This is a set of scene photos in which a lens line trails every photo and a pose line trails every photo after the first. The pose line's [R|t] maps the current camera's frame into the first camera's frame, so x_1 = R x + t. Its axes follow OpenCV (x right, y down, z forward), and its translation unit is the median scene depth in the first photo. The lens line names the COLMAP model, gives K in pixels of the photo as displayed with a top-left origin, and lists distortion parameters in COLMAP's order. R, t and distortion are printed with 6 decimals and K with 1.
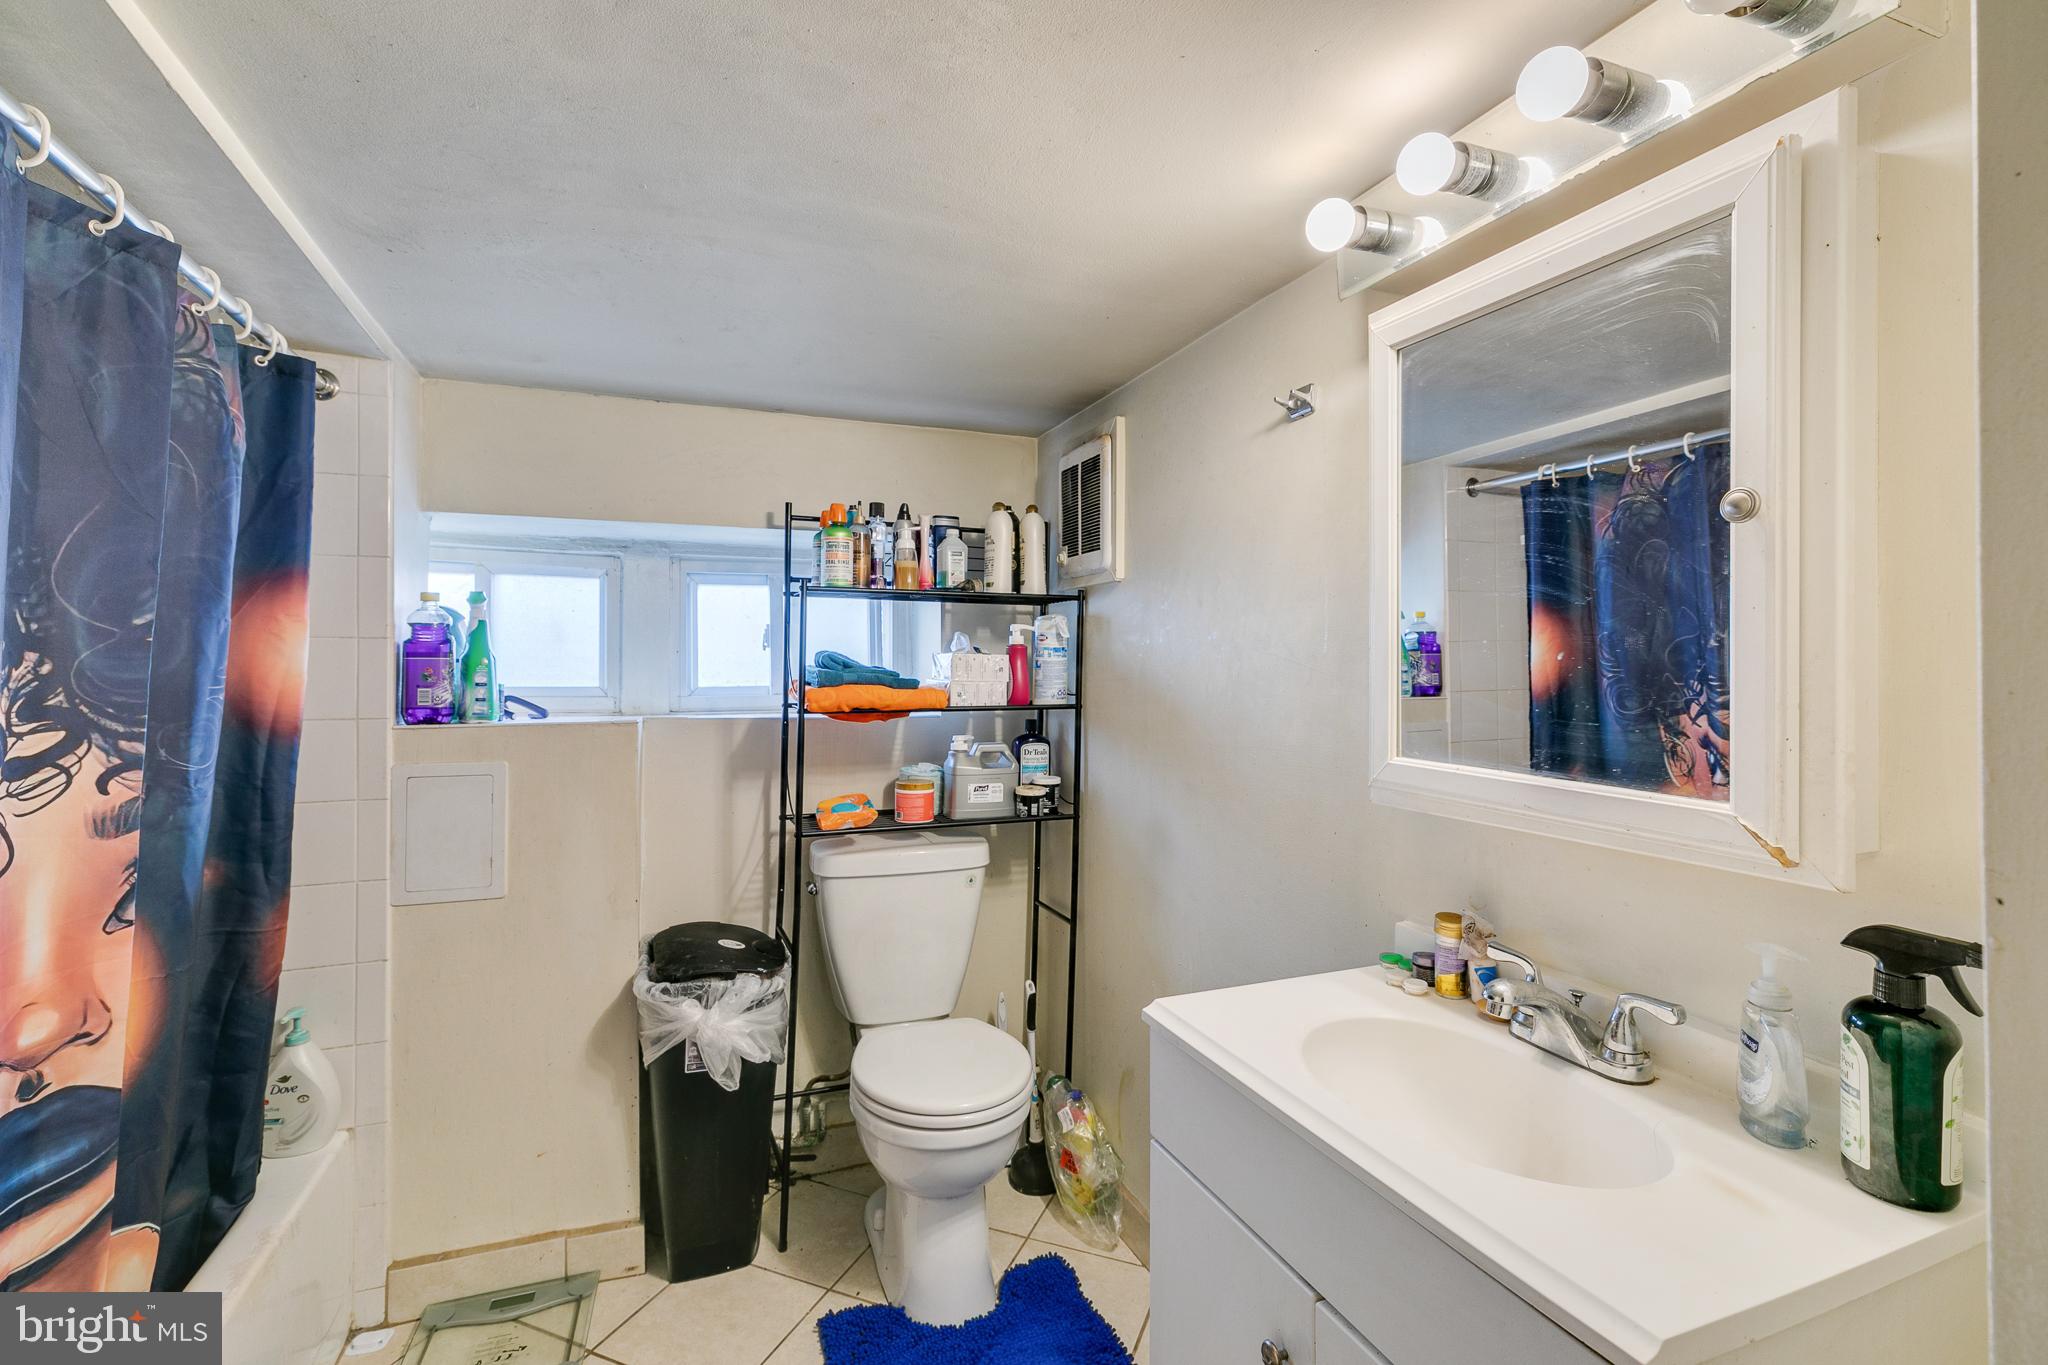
lens RADIAL K [[933.0, 0, 1027.5], [0, 933.0, 672.6], [0, 0, 1]] dist [-0.004180, -0.000529]
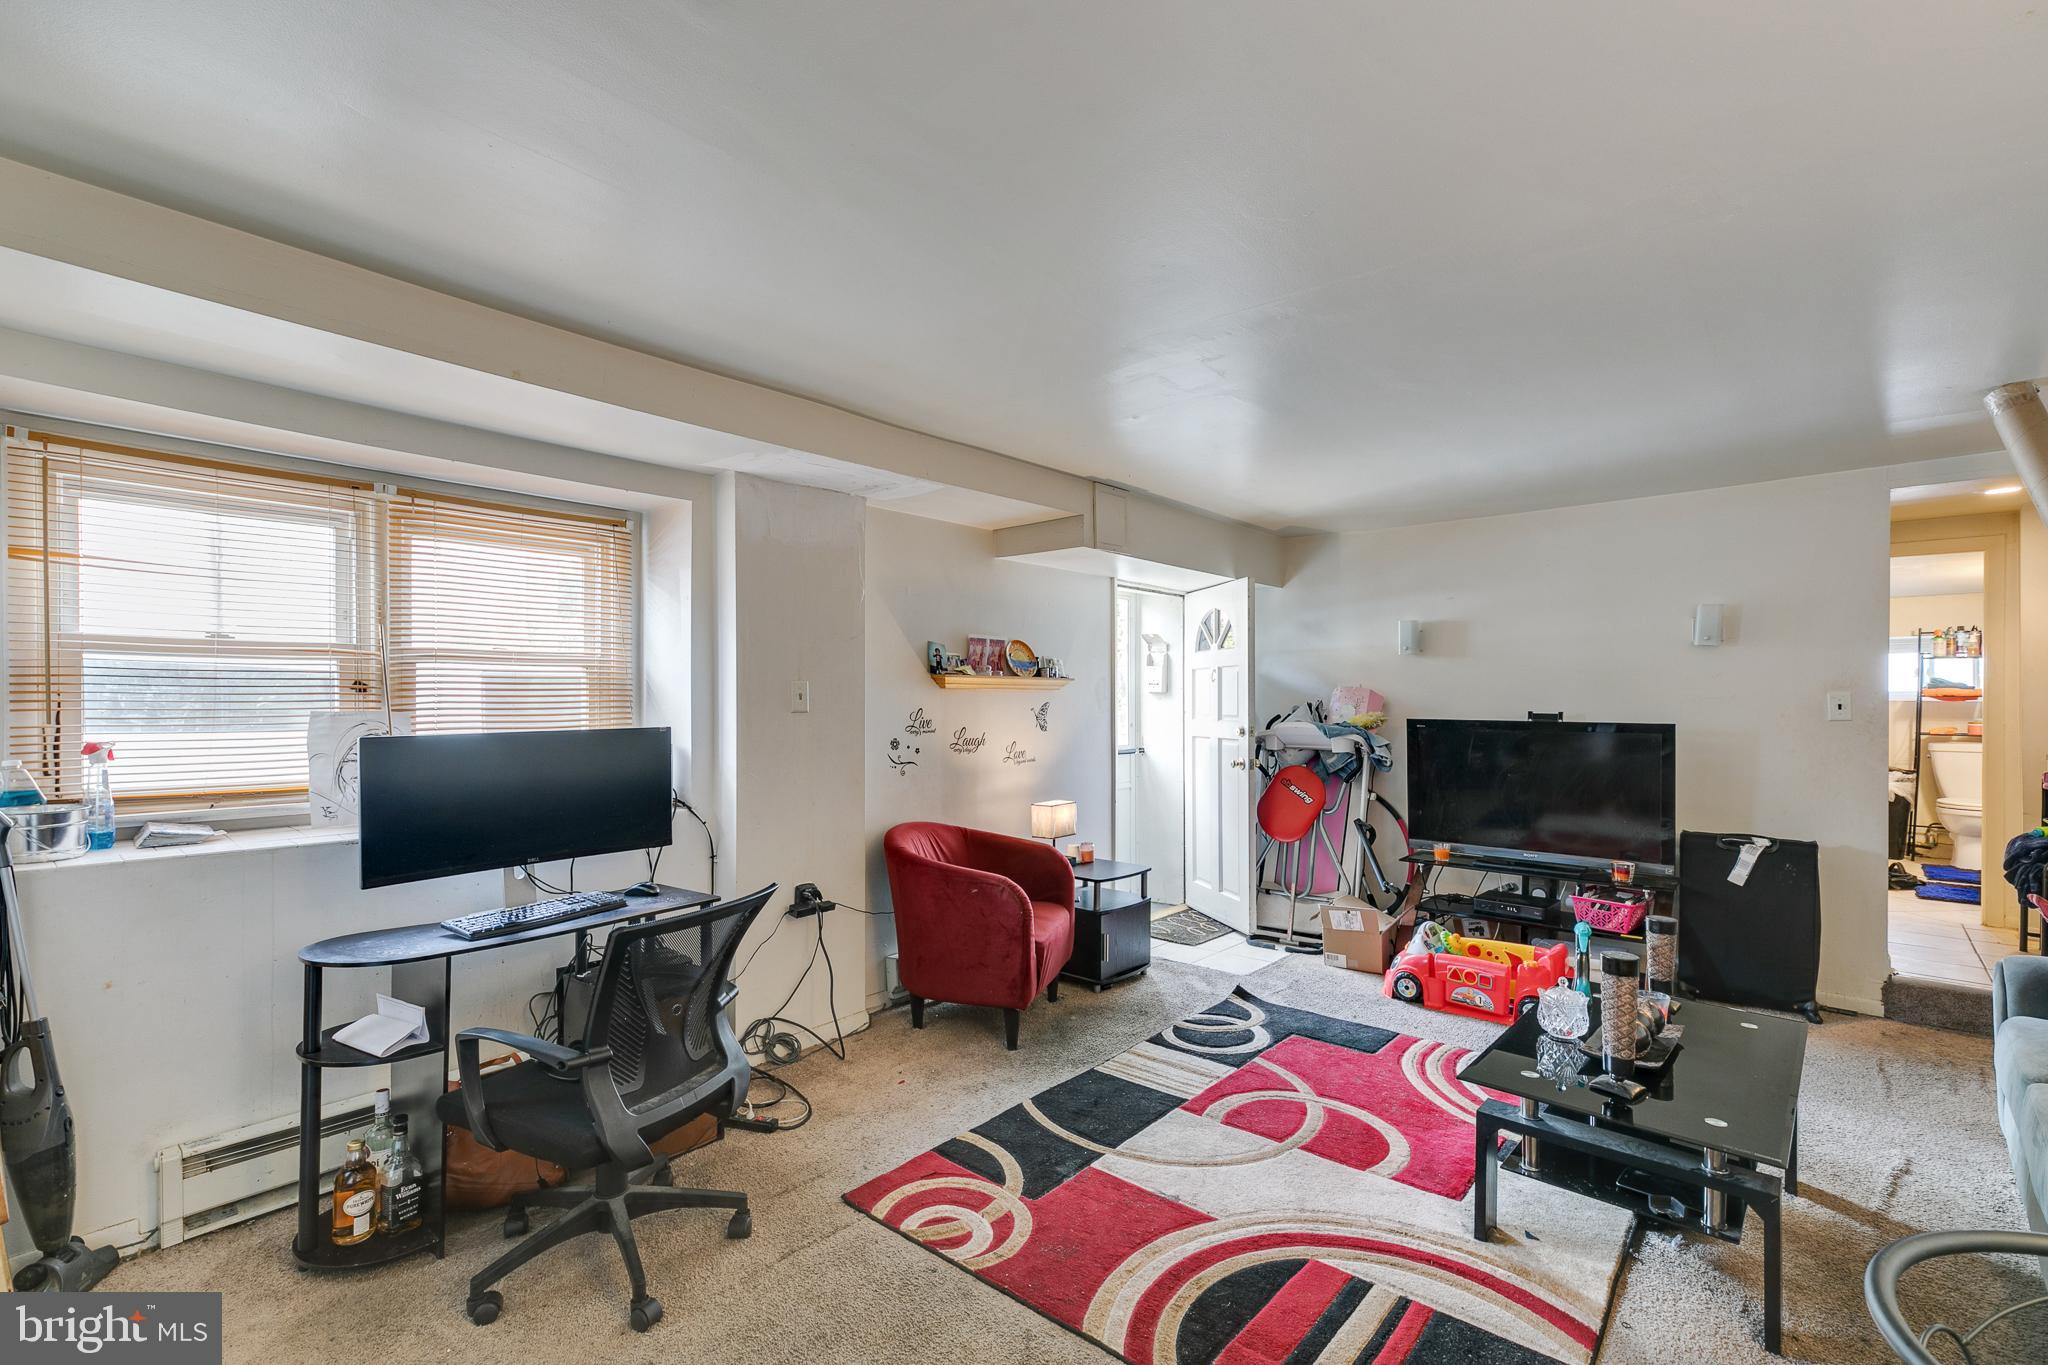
lens RADIAL K [[933.0, 0, 1025.5], [0, 933.0, 696.6], [0, 0, 1]] dist [-0.004180, -0.000529]
pose [[0.466348, -0.004853, -0.884588, 1.044719], [0.003547, 0.999987, -0.003616, 0.035386], [0.884594, -0.001451, 0.466359, -2.930101]]
